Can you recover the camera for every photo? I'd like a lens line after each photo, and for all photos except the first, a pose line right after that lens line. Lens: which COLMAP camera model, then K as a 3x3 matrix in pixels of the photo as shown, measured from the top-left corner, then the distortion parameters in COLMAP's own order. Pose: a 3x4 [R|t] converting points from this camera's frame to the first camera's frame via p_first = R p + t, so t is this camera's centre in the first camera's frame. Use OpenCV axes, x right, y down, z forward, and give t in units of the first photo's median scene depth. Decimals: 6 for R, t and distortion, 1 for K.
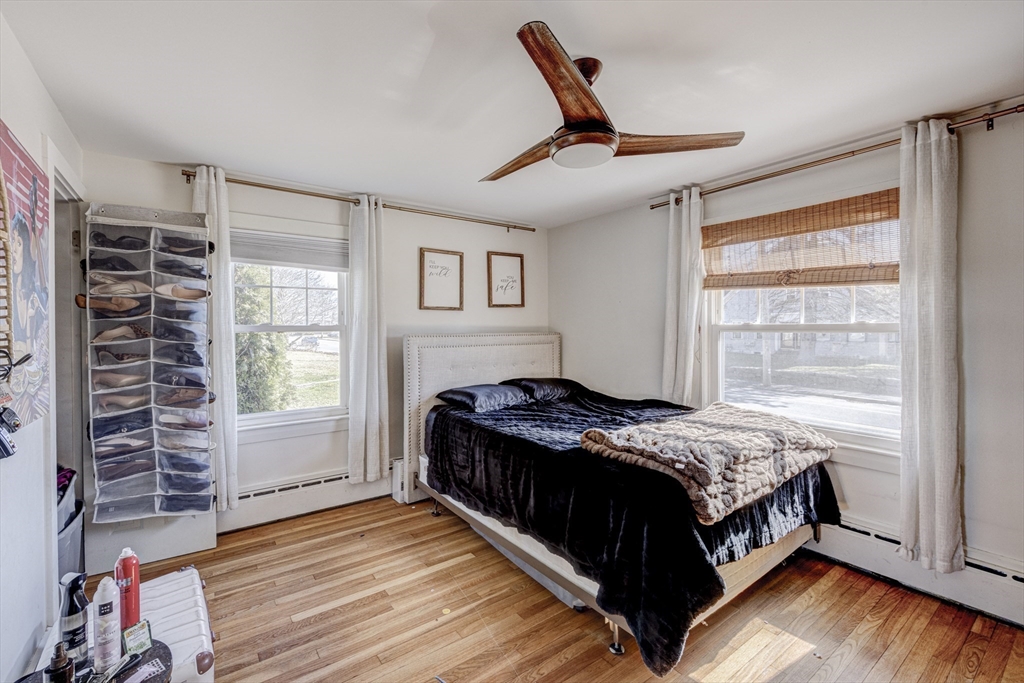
lens RADIAL K [[423.1, 0, 526.1], [0, 423.1, 341.7], [0, 0, 1]] dist [-0.002739, -0.000042]
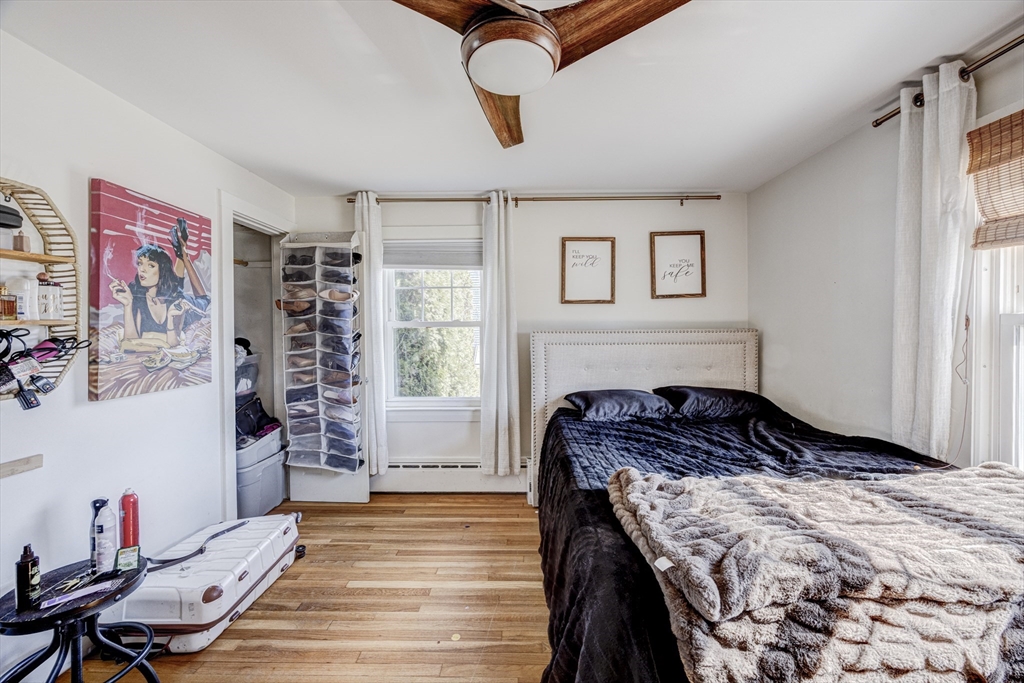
lens RADIAL K [[423.1, 0, 526.1], [0, 423.1, 341.7], [0, 0, 1]] dist [-0.002739, -0.000042]
pose [[0.802791, 0.020557, -0.595906, 0.338702], [-0.016317, 0.999789, 0.012507, -0.003477], [0.596037, -0.000317, 0.802957, 0.274025]]
